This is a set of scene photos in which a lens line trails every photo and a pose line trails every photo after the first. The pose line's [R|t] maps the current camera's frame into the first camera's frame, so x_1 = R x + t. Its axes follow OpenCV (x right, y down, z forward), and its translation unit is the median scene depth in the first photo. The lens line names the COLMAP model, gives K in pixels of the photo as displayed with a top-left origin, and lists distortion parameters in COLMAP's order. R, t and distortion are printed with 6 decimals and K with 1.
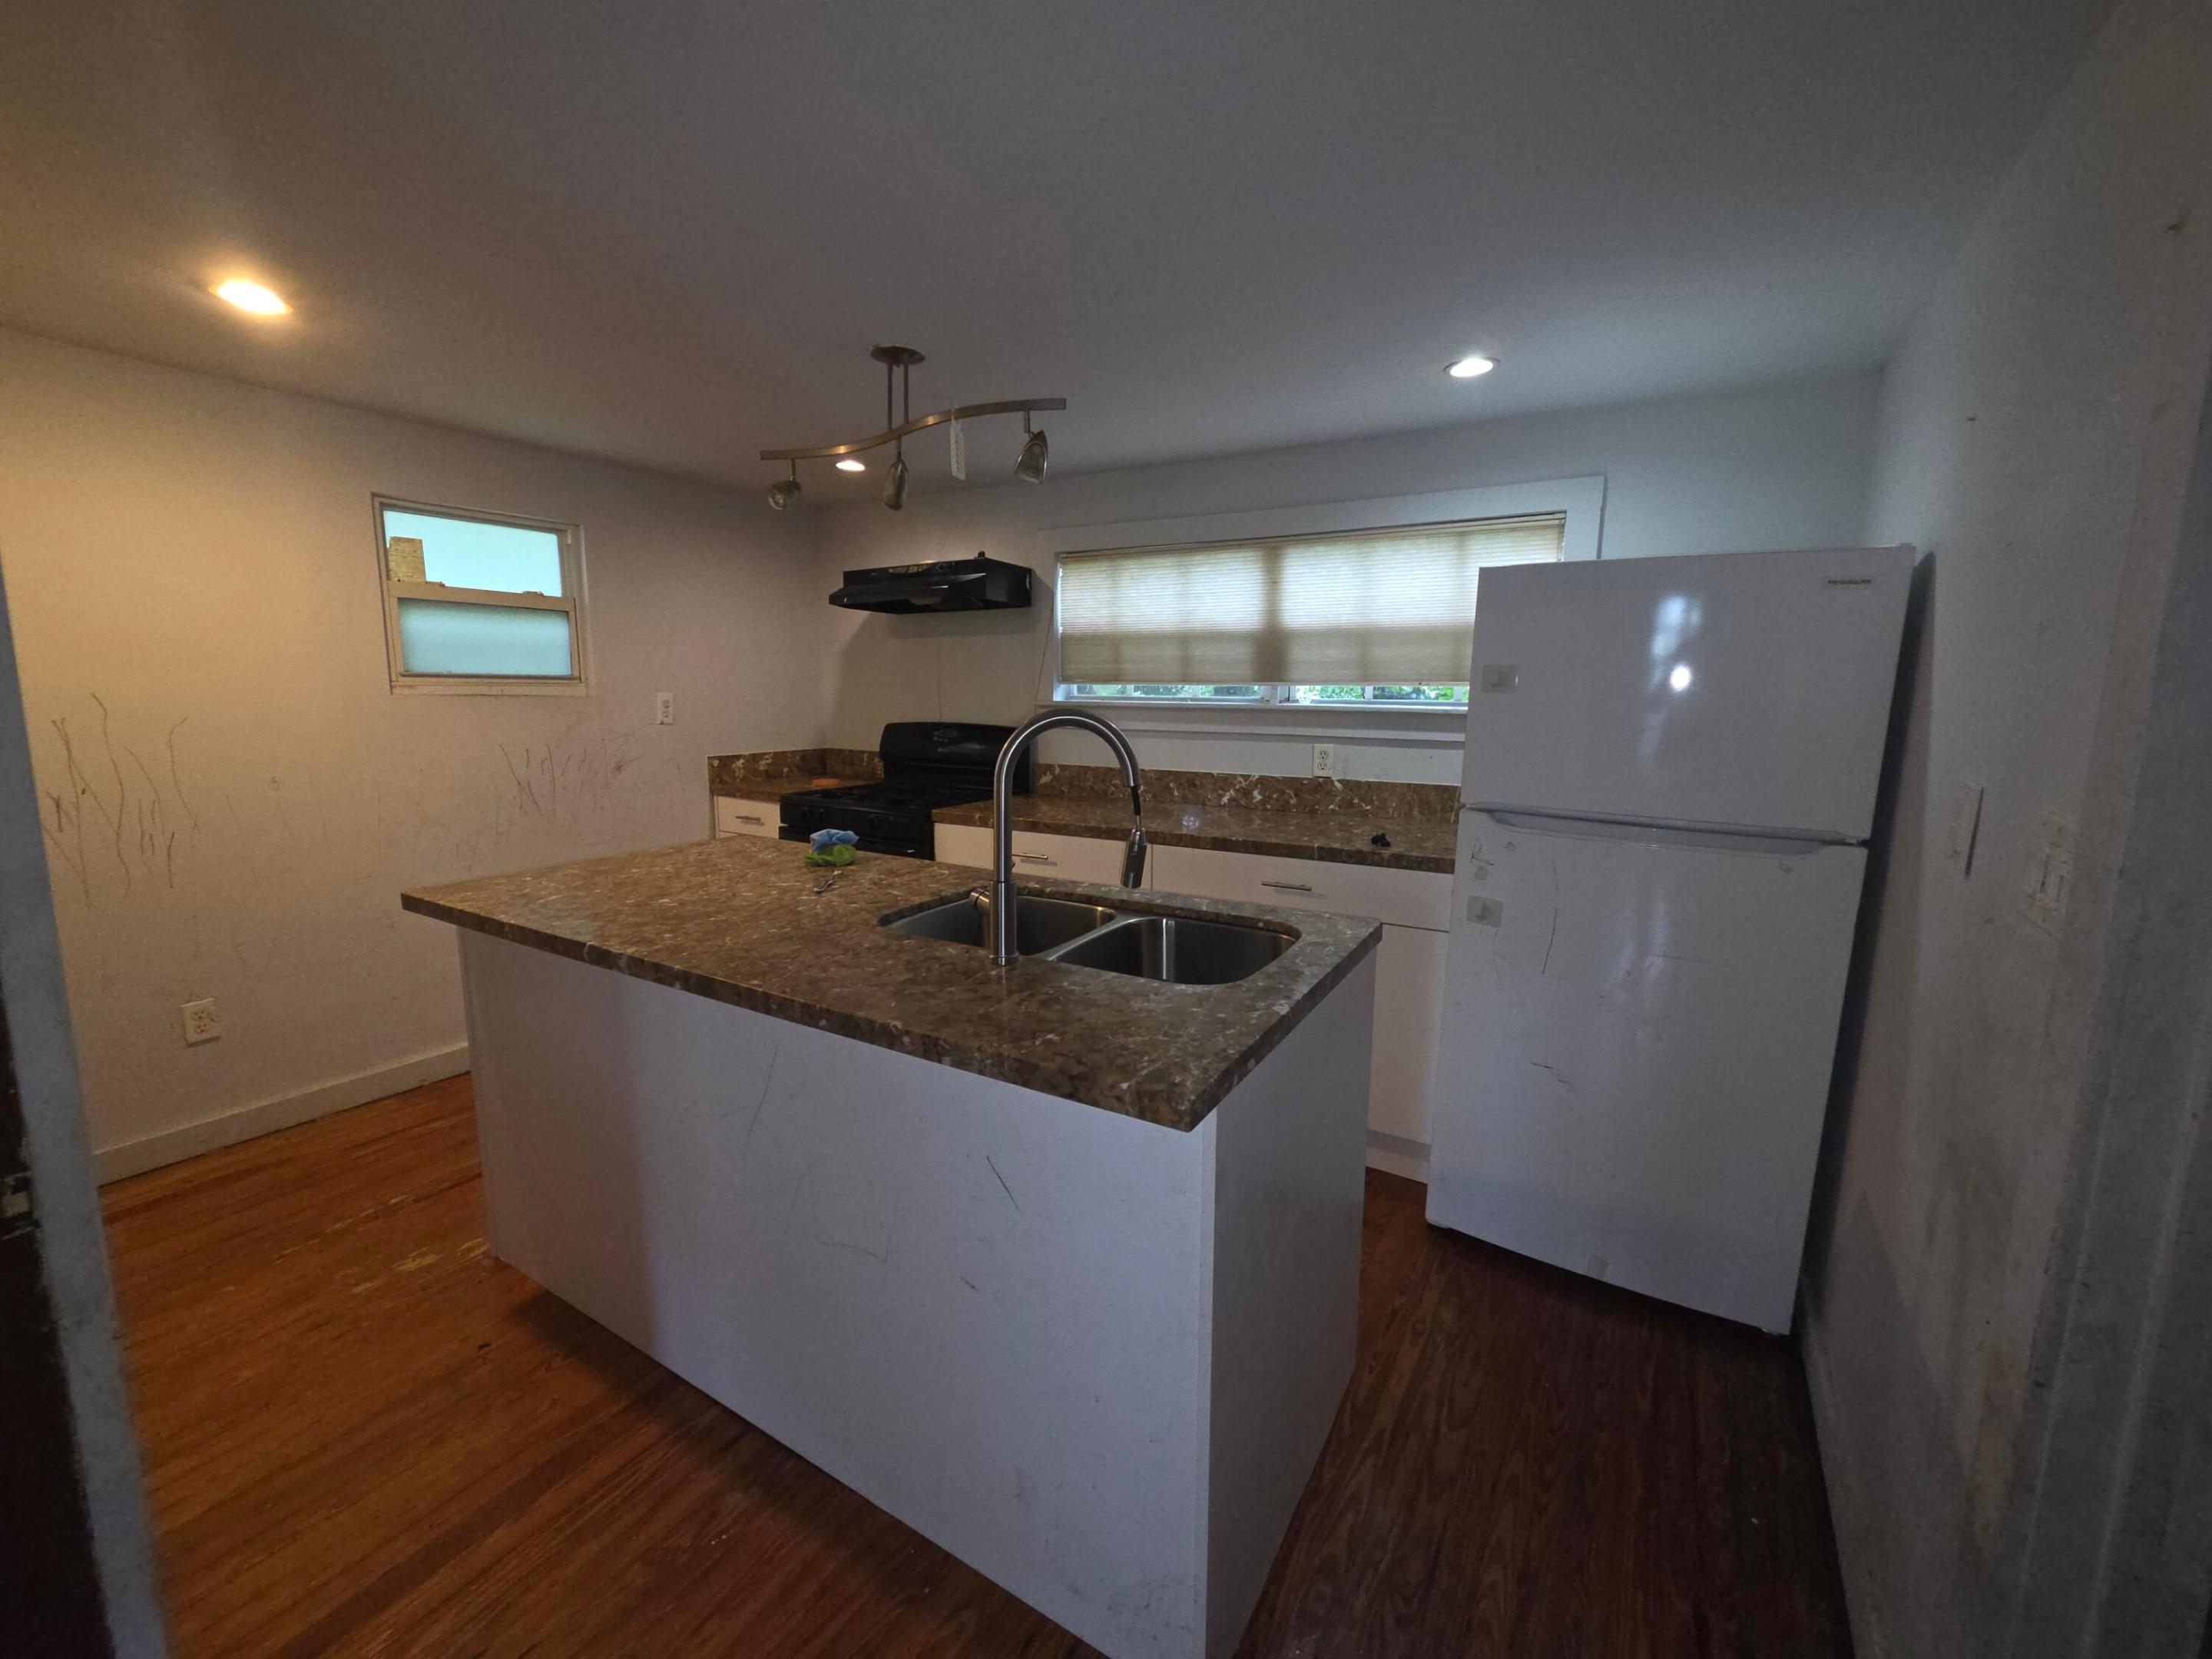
lens RADIAL K [[902.0, 0, 1112.7], [0, 902.0, 820.2], [0, 0, 1]] dist [0.000605, -0.001245]
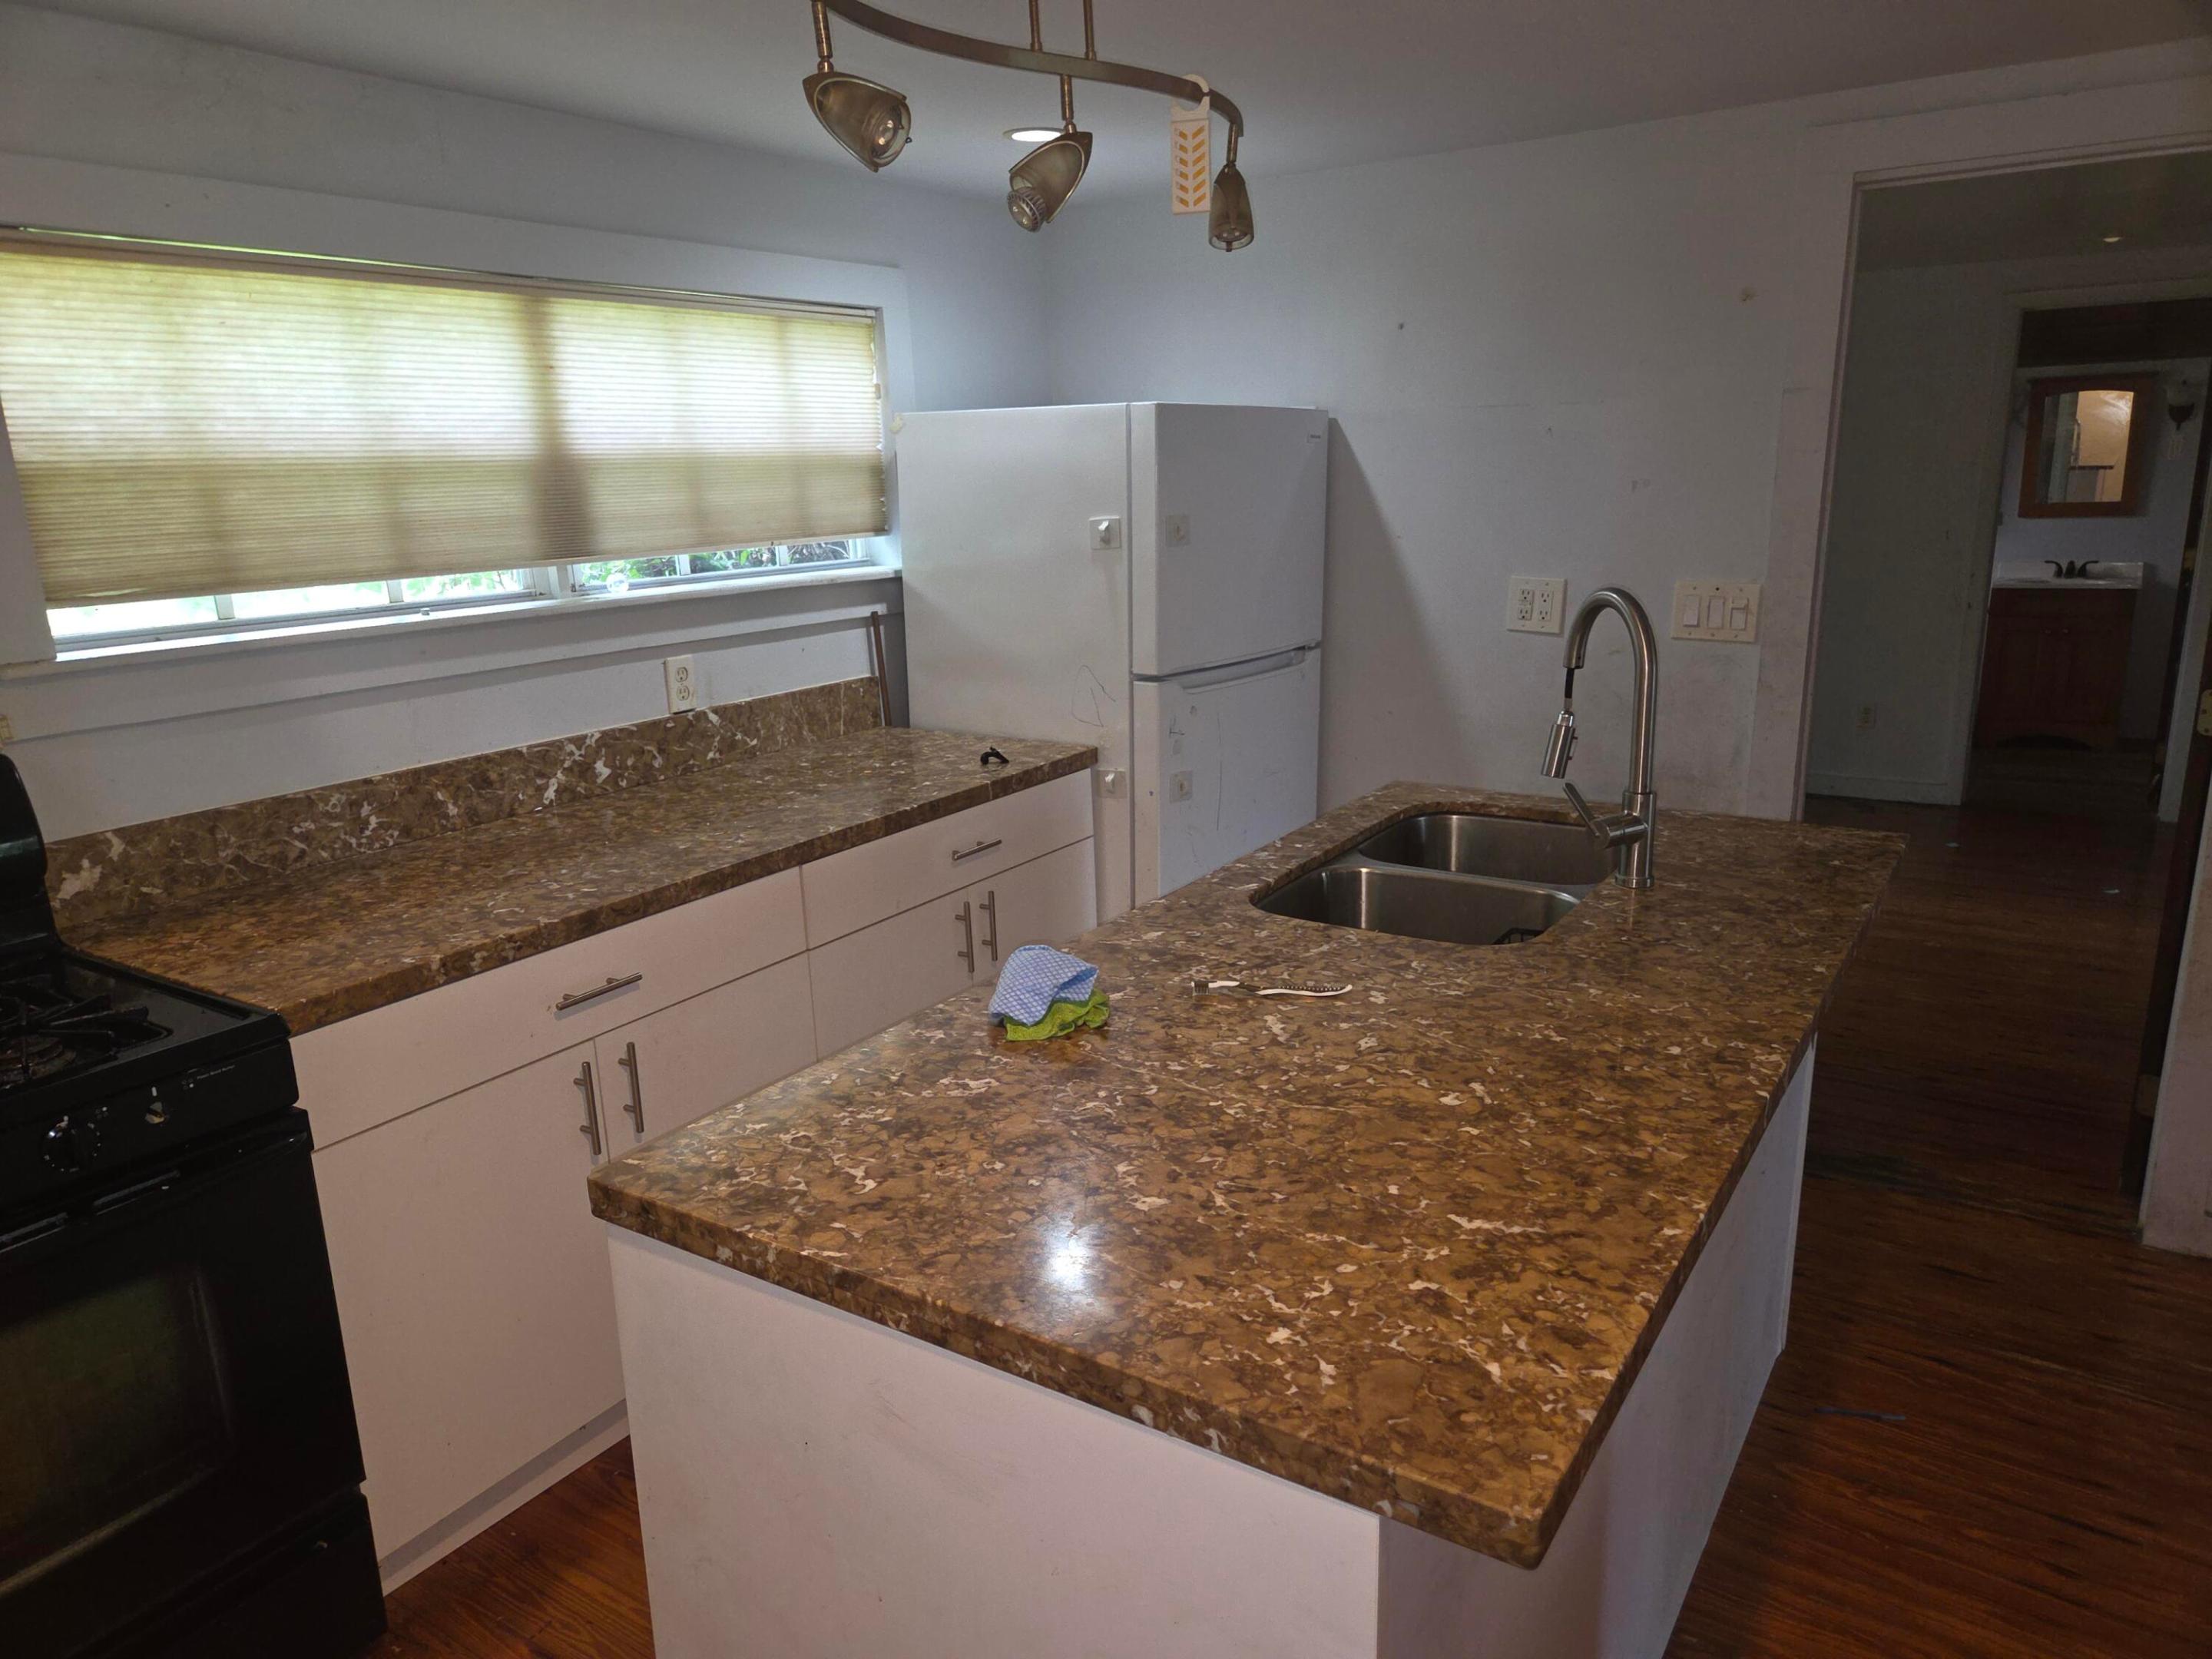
lens RADIAL K [[1493.8, 0, 1102.7], [0, 1493.8, 846.7], [0, 0, 1]] dist [0.038410, -0.023327]
pose [[0.051085, -0.255838, 0.965369, -0.706777], [0.181130, 0.952973, 0.242968, -0.147952], [-0.982132, 0.162445, 0.095022, 0.629164]]
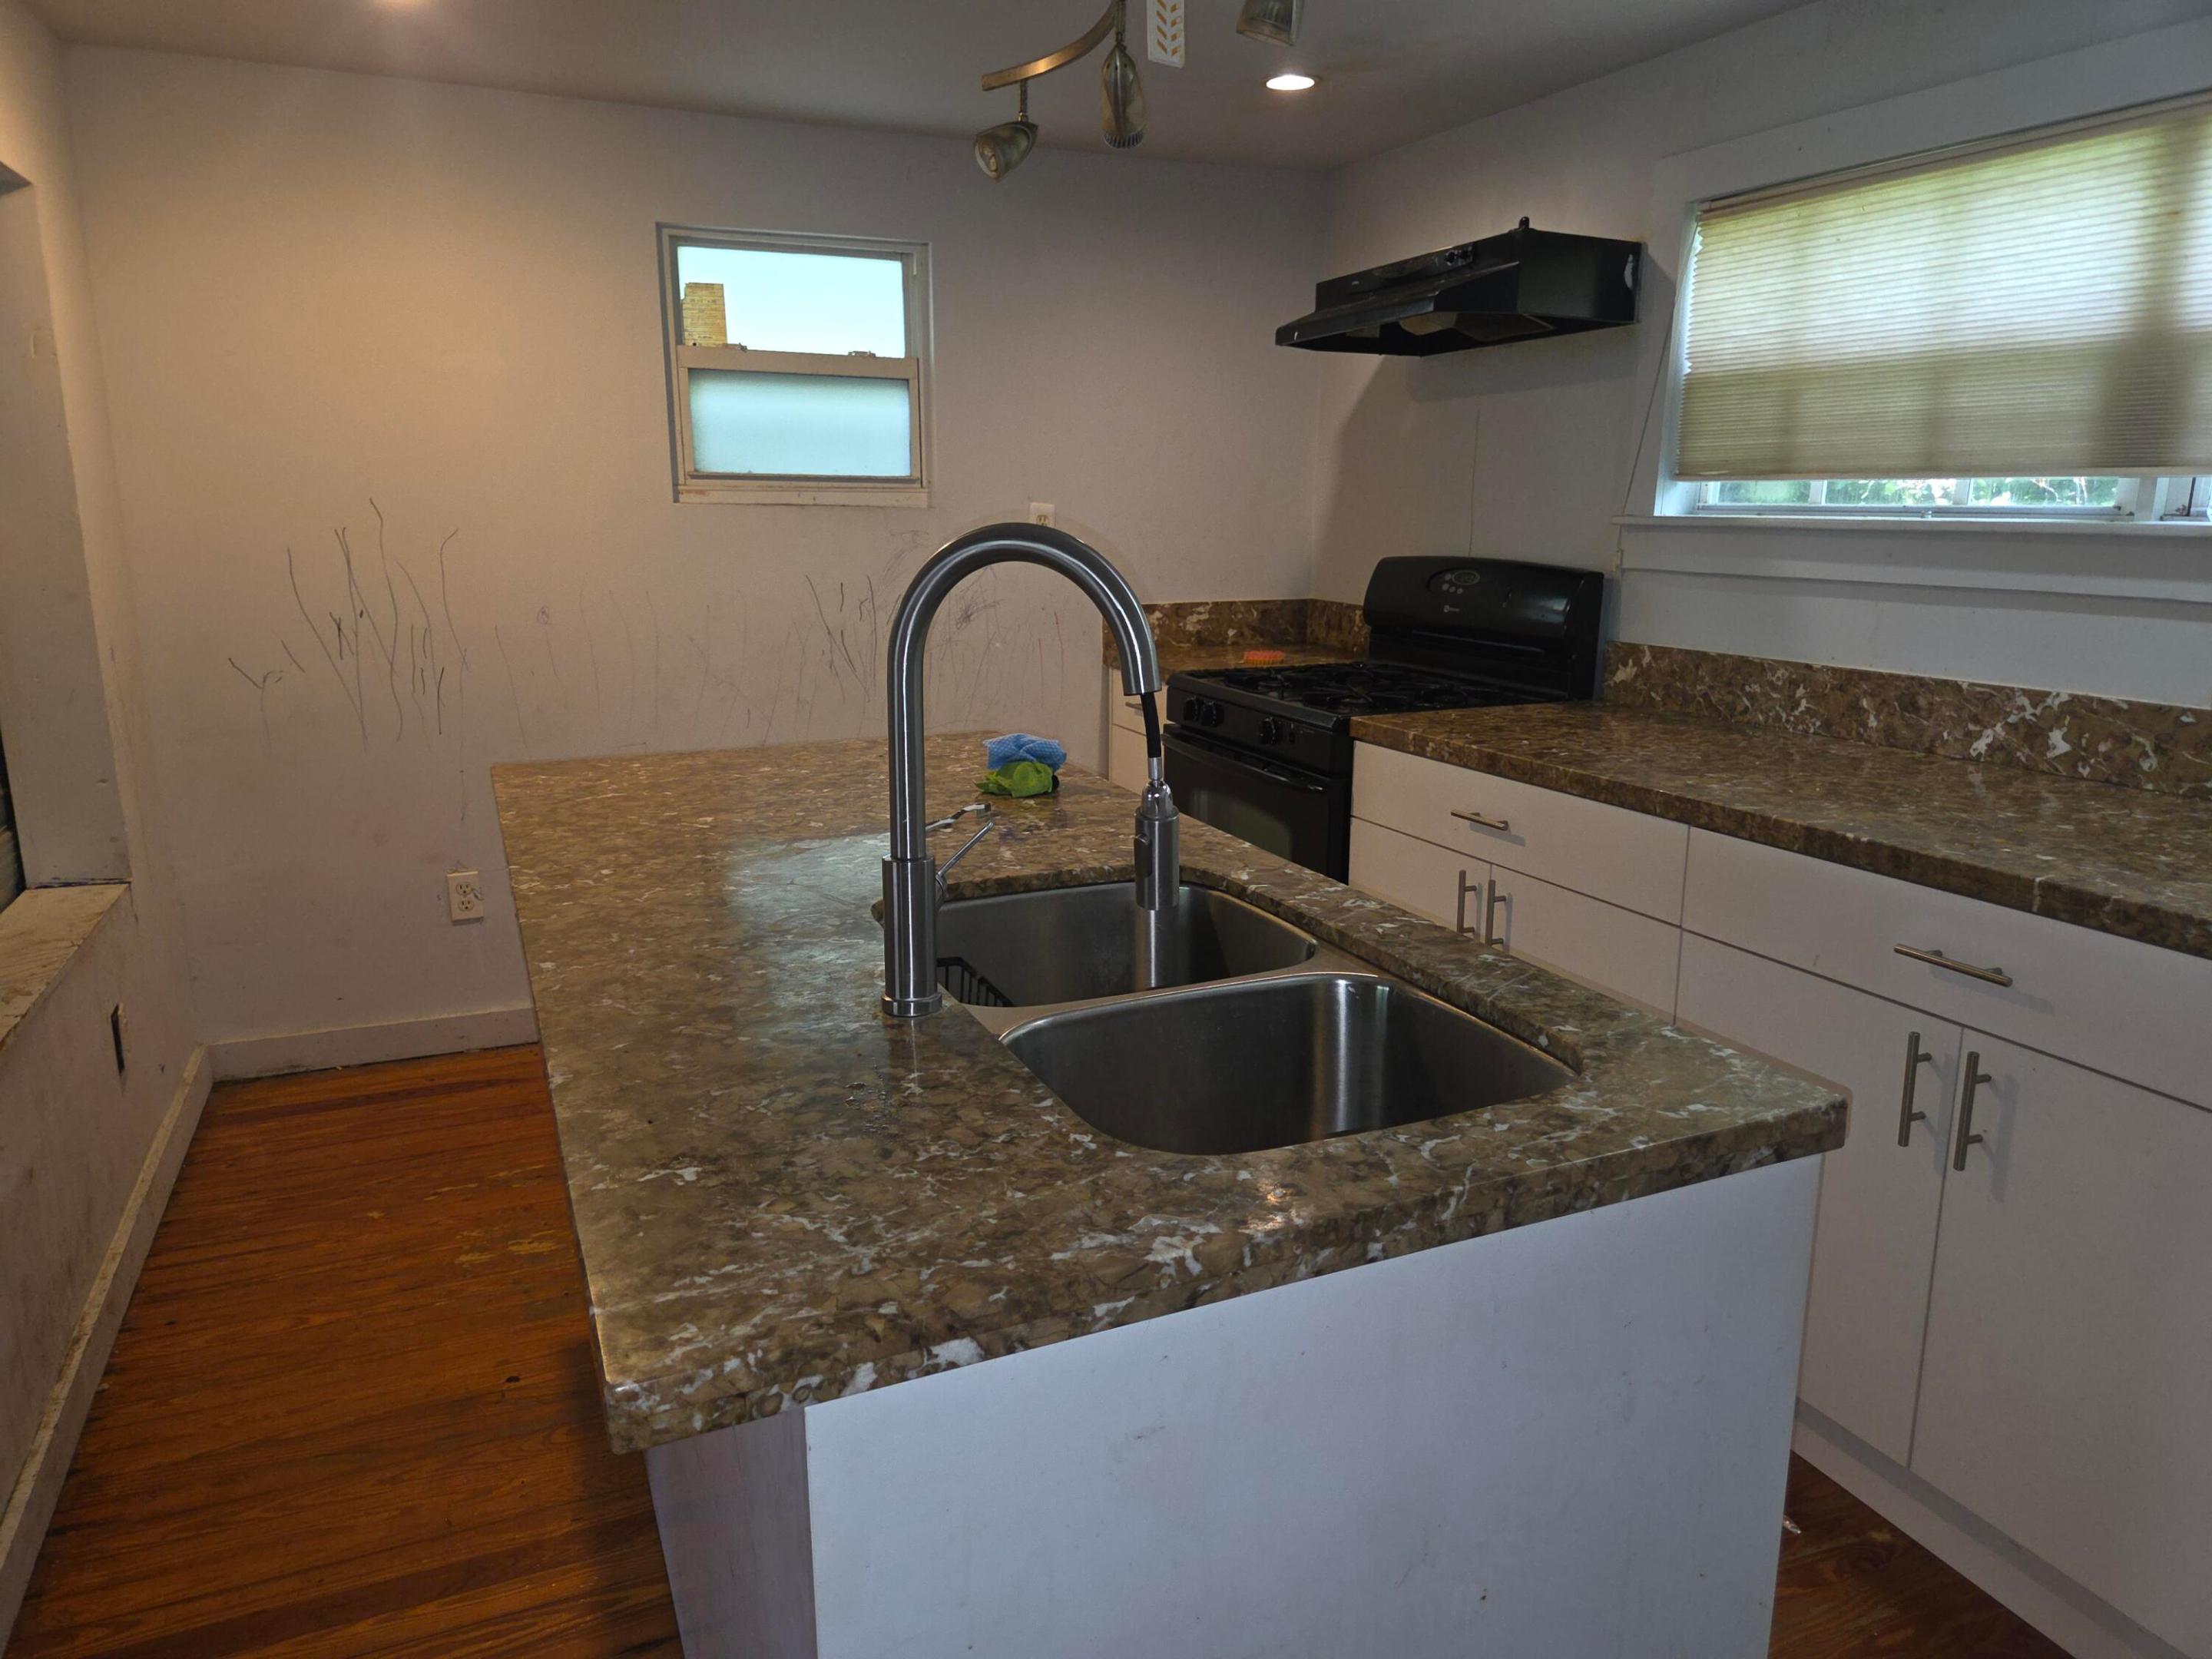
lens RADIAL K [[1493.8, 0, 1113.1], [0, 1493.8, 847.3], [0, 0, 1]] dist [0.038410, -0.023327]
pose [[0.809535, 0.130019, -0.572493, 0.213542], [-0.082601, 0.990692, 0.108195, -0.018846], [0.581232, -0.040299, 0.812740, 0.168588]]
